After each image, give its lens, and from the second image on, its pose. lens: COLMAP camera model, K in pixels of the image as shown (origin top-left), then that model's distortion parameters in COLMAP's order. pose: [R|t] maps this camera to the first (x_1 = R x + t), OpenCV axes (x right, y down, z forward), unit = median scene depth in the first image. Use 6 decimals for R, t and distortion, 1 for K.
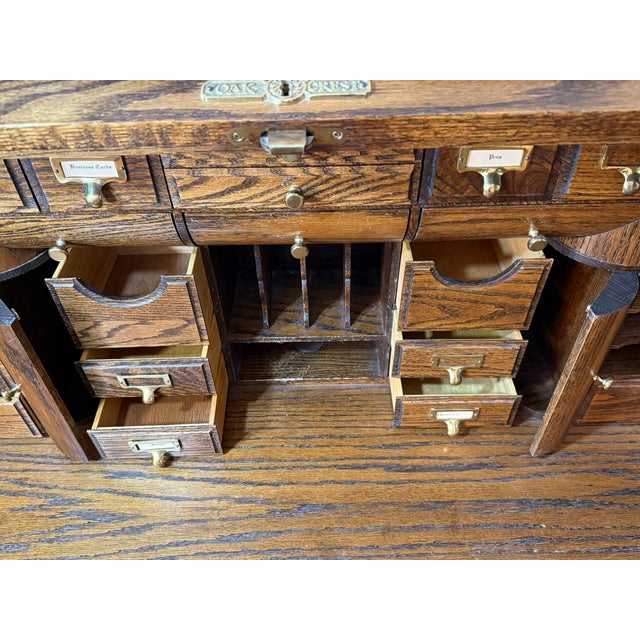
lens RADIAL K [[518.8, 0, 322.2], [0, 518.8, 322.3], [0, 0, 1]] dist [0.012838, -0.037351]
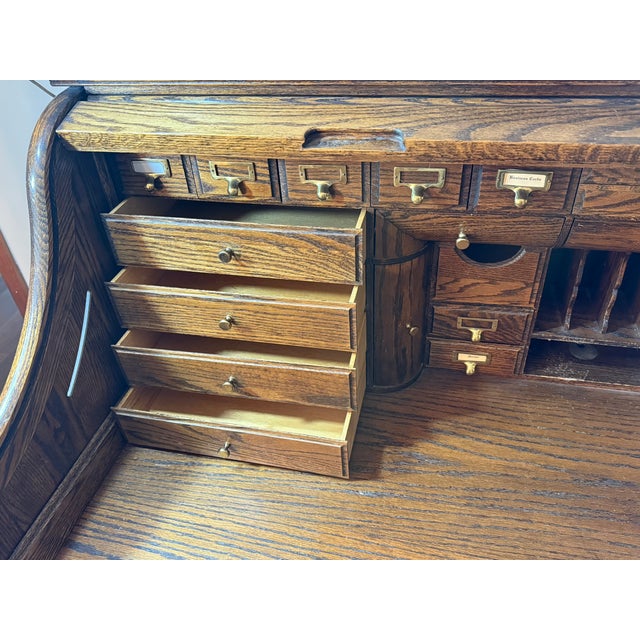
lens RADIAL K [[518.8, 0, 317.2], [0, 518.8, 321.4], [0, 0, 1]] dist [0.012838, -0.037351]
pose [[0.969528, 0.115426, -0.216085, -0.434869], [-0.137577, 0.986357, -0.090397, 0.190523], [0.202703, 0.117371, 0.972181, -0.286460]]
